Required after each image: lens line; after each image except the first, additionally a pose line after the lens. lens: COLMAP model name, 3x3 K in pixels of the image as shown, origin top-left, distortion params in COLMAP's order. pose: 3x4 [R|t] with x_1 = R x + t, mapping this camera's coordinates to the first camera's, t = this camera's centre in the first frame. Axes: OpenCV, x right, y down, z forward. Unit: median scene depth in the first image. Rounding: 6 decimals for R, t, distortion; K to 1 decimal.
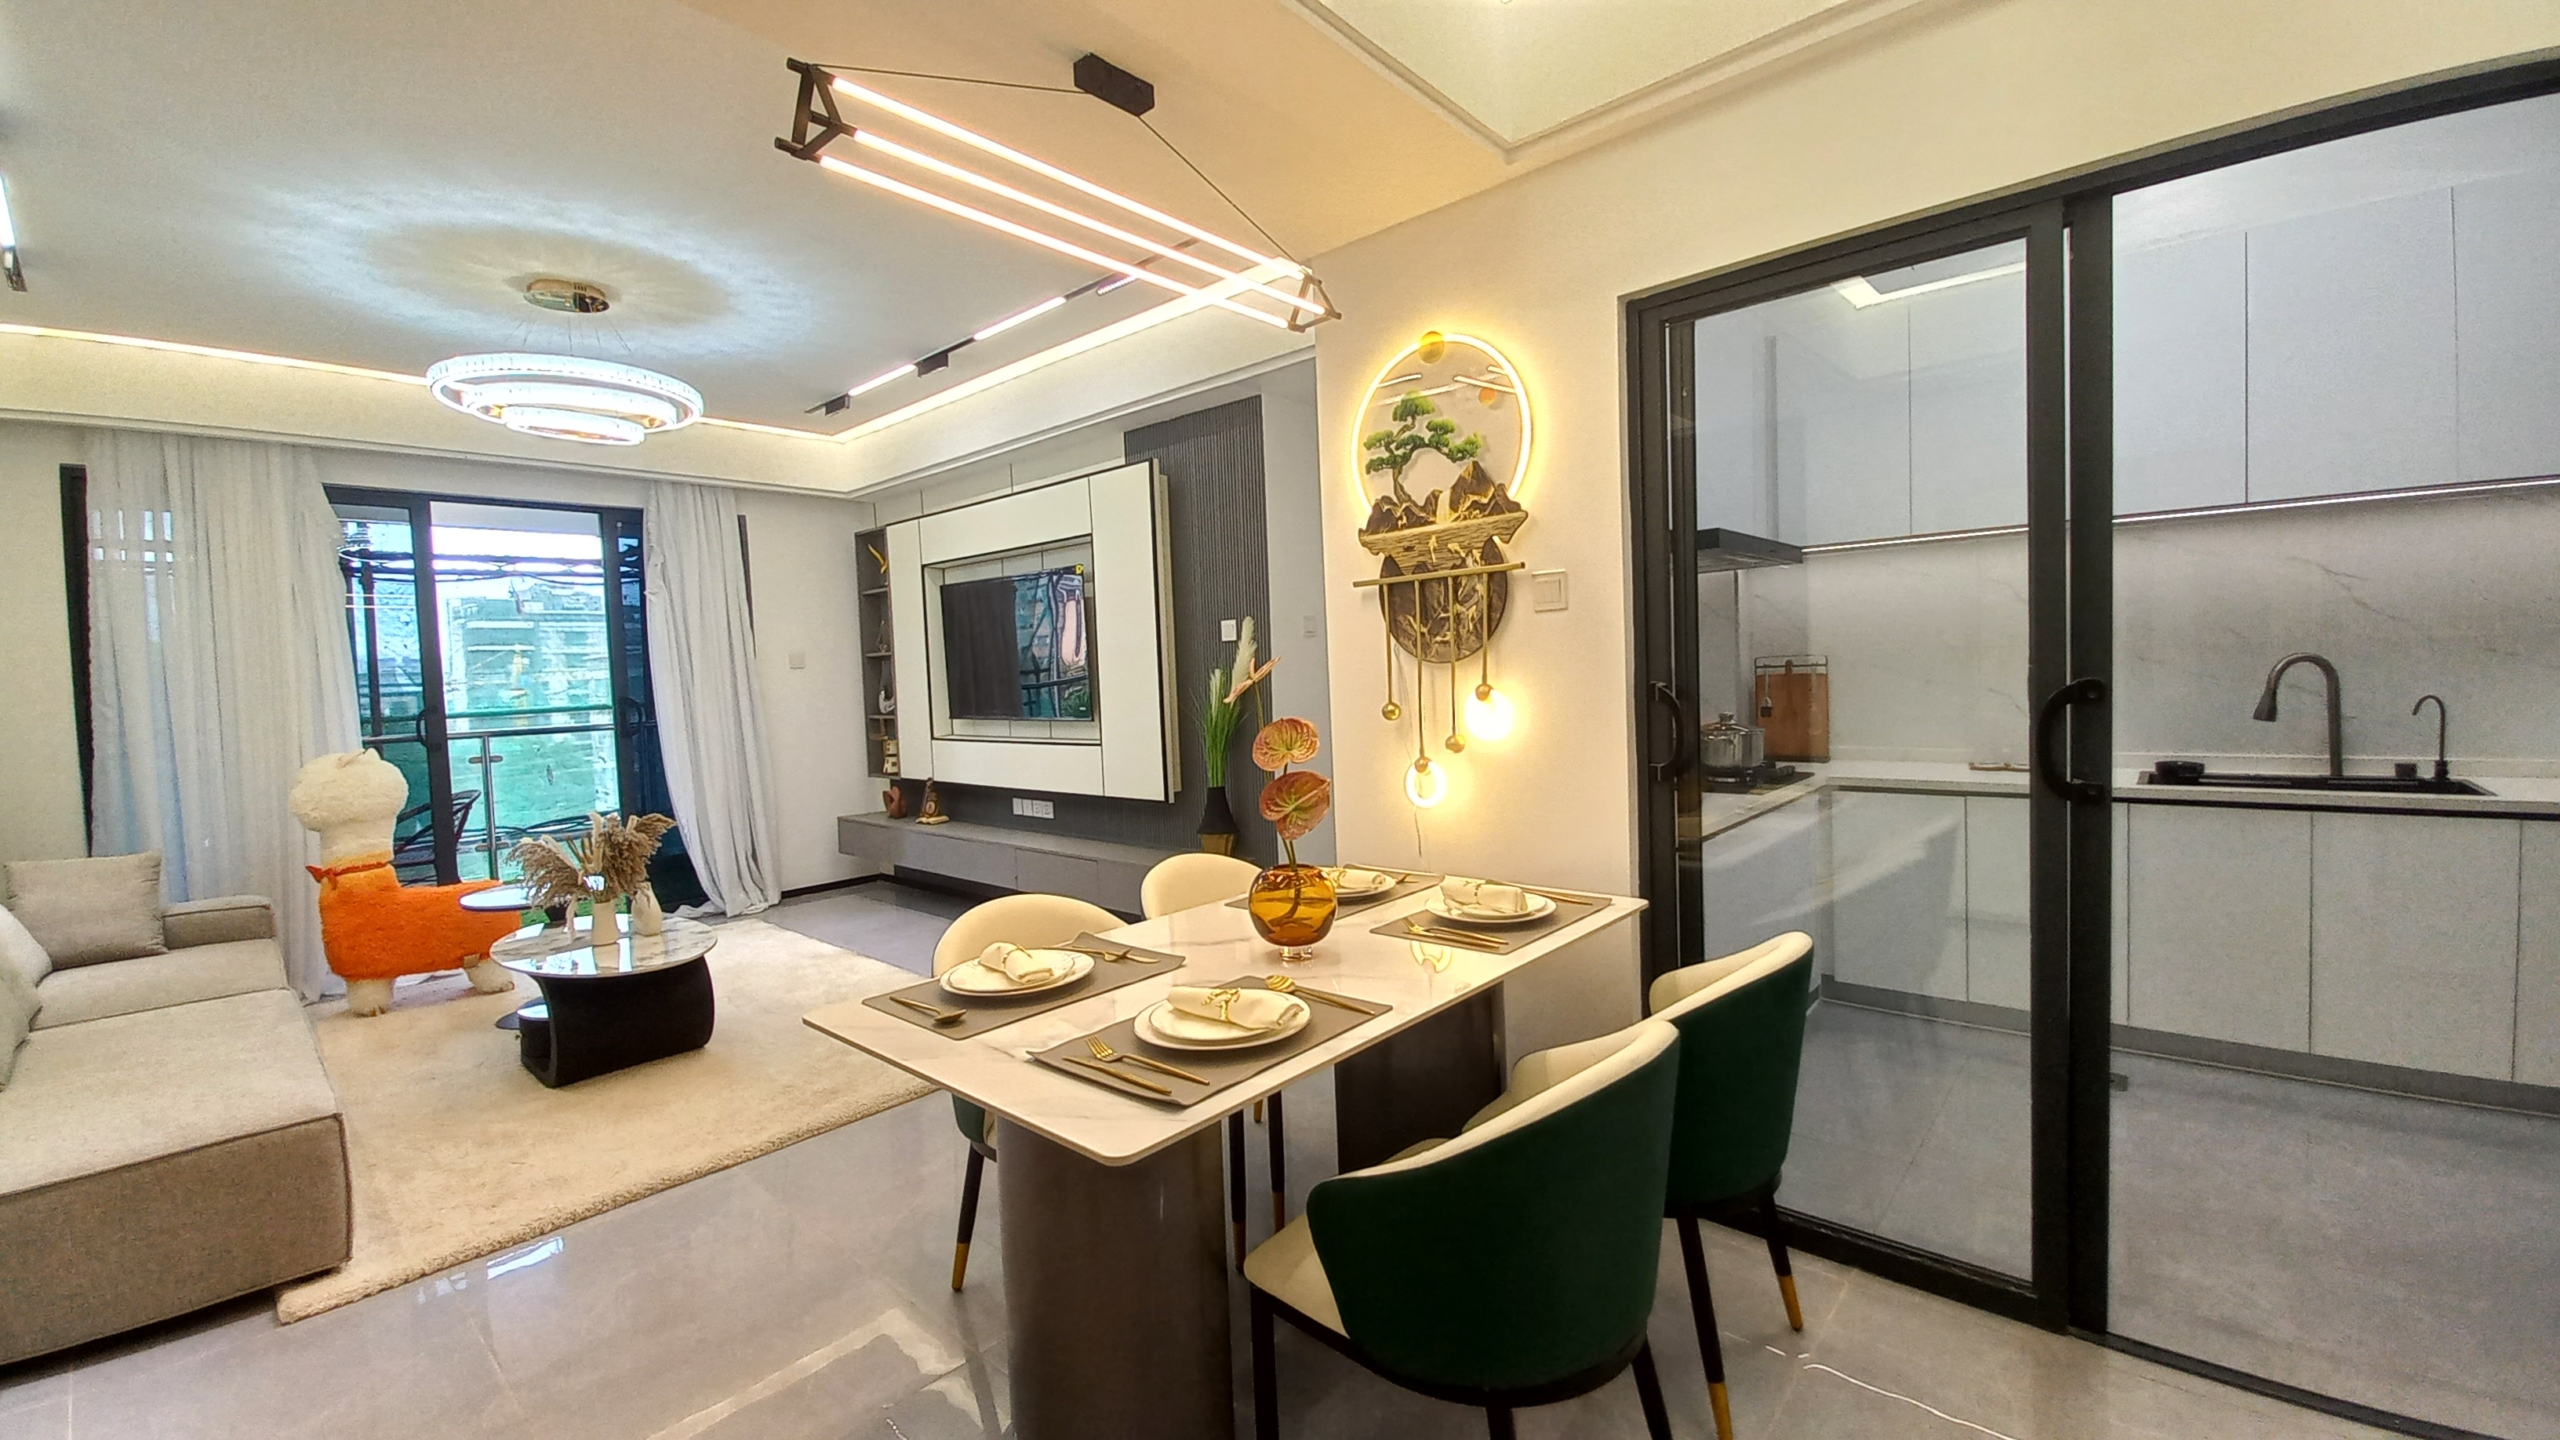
lens RADIAL K [[1010.4, 0, 1287.8], [0, 1010.4, 713.3], [0, 0, 1]] dist [-0.000872, -0.008730]
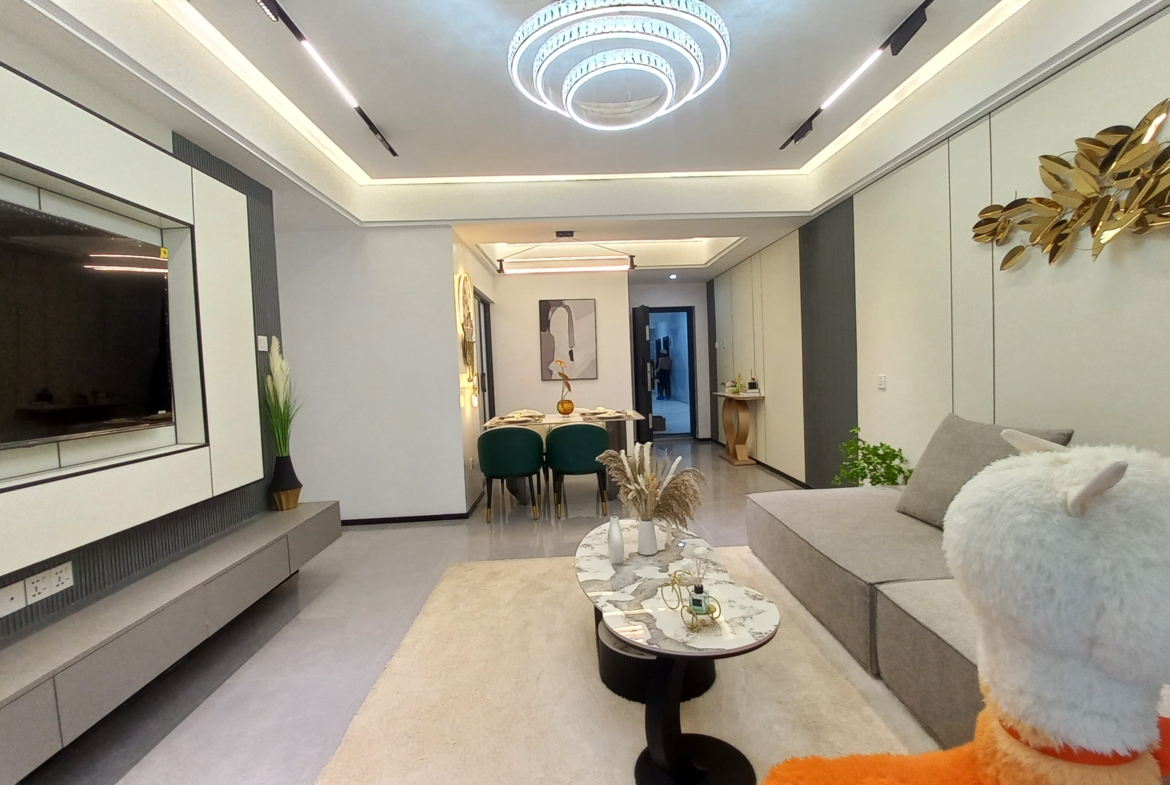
lens RADIAL K [[554.9, 0, 585.0], [0, 554.9, 392.5], [0, 0, 1]] dist [-0.000499, -0.000014]
pose [[-0.682924, 0.033460, 0.729722, -0.994633], [0.103504, 0.993304, 0.051319, -0.010918], [-0.723119, 0.110576, -0.681815, 1.330565]]
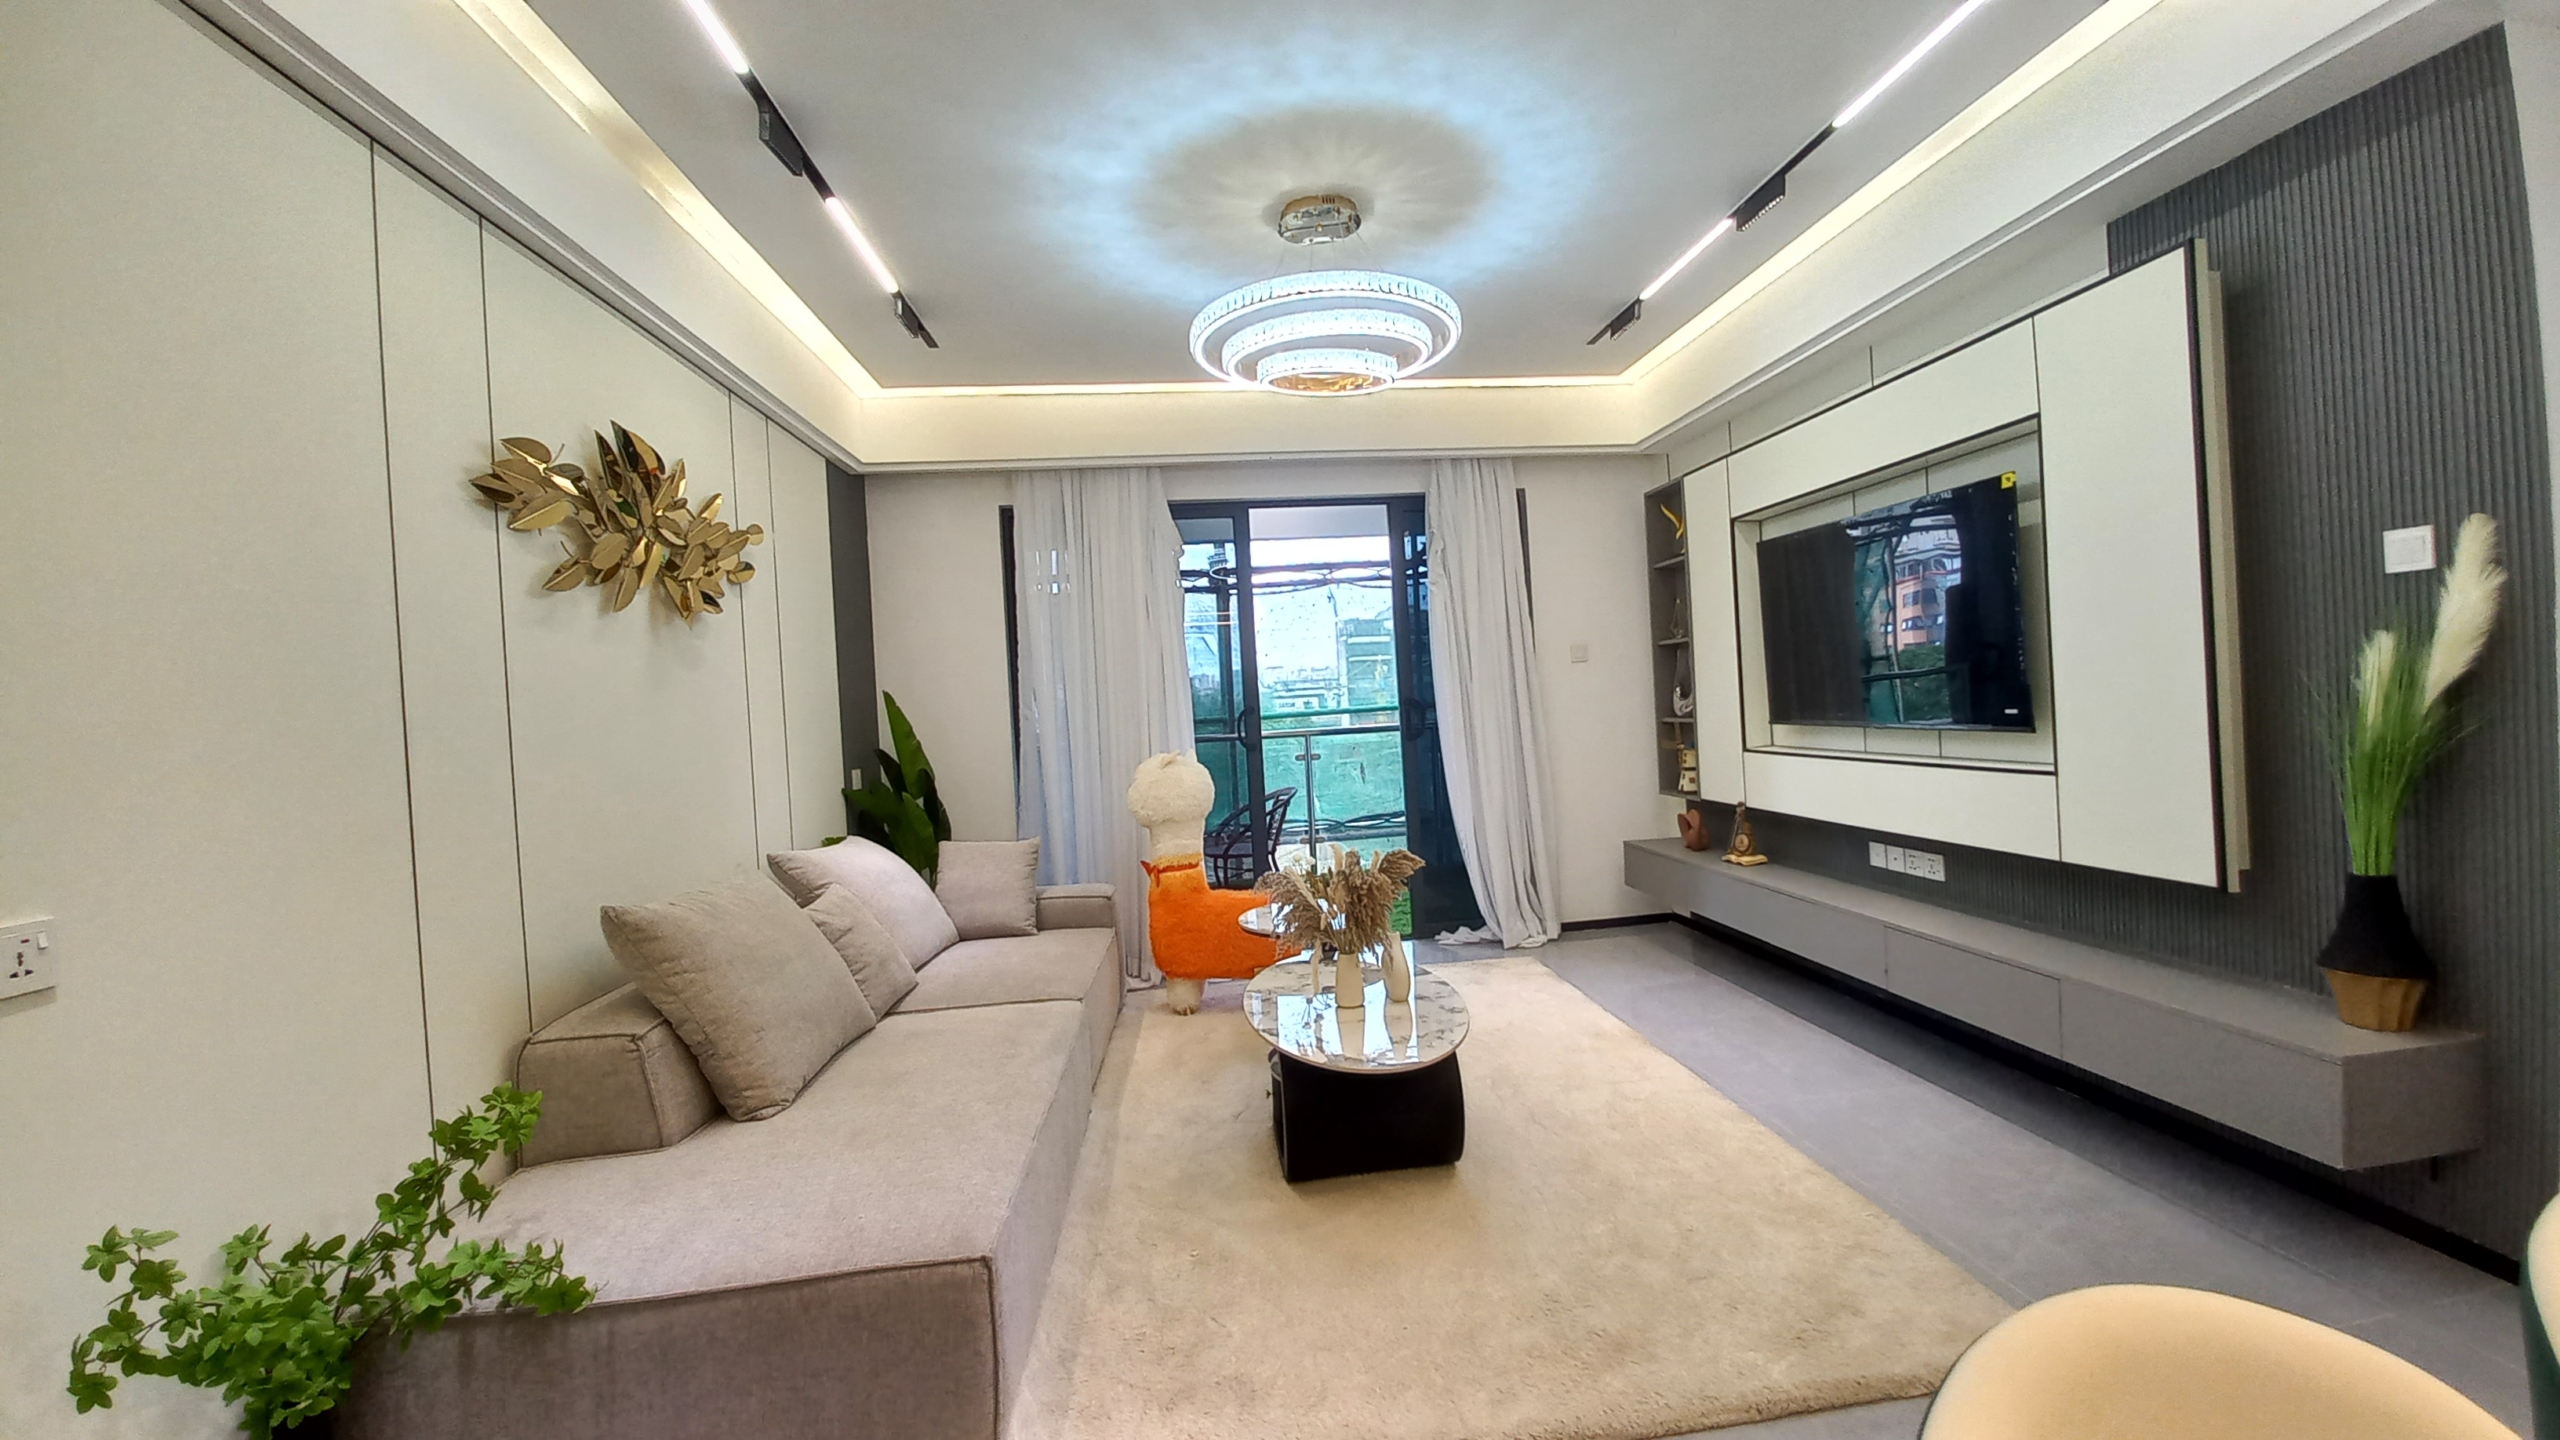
lens RADIAL K [[1002.9, 0, 1347.6], [0, 1002.9, 709.4], [0, 0, 1]] dist [-0.000567, -0.000074]
pose [[0.773483, 0.001616, -0.633815, -0.162105], [-0.002983, 0.999995, -0.001091, -0.005134], [0.633810, 0.002735, 0.773484, 0.356117]]
